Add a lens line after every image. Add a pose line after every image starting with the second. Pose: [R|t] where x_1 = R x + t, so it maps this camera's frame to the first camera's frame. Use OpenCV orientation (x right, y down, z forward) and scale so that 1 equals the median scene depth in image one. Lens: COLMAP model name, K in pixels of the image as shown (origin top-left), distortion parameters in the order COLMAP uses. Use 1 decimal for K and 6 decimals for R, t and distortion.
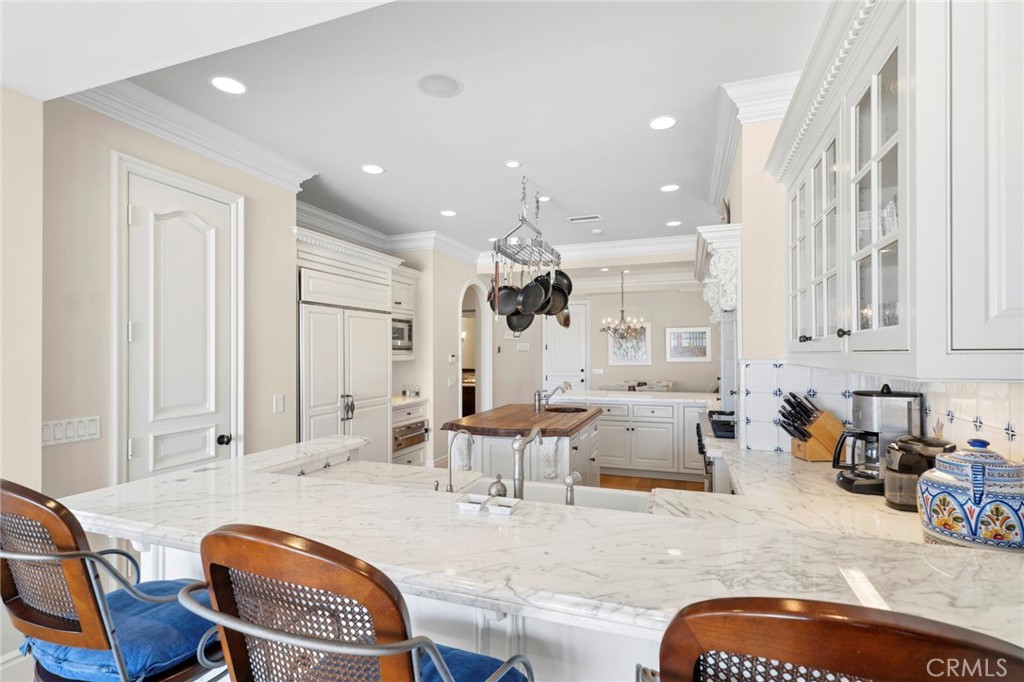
lens RADIAL K [[475.4, 0, 513.2], [0, 475.4, 349.5], [0, 0, 1]] dist [-0.000638, -0.000048]
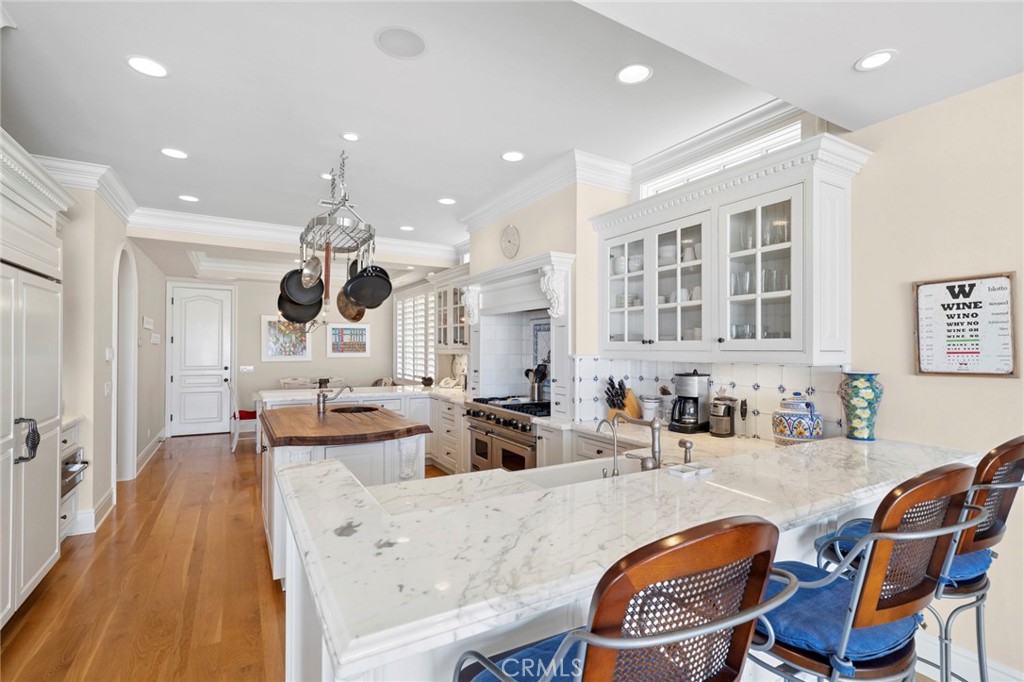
lens RADIAL K [[475.4, 0, 508.2], [0, 475.4, 344.5], [0, 0, 1]] dist [-0.000638, -0.000048]
pose [[0.636450, 0.012833, 0.771211, -0.714449], [-0.013471, 0.999894, -0.005521, -0.000184], [-0.771200, -0.006875, 0.636556, 0.295753]]
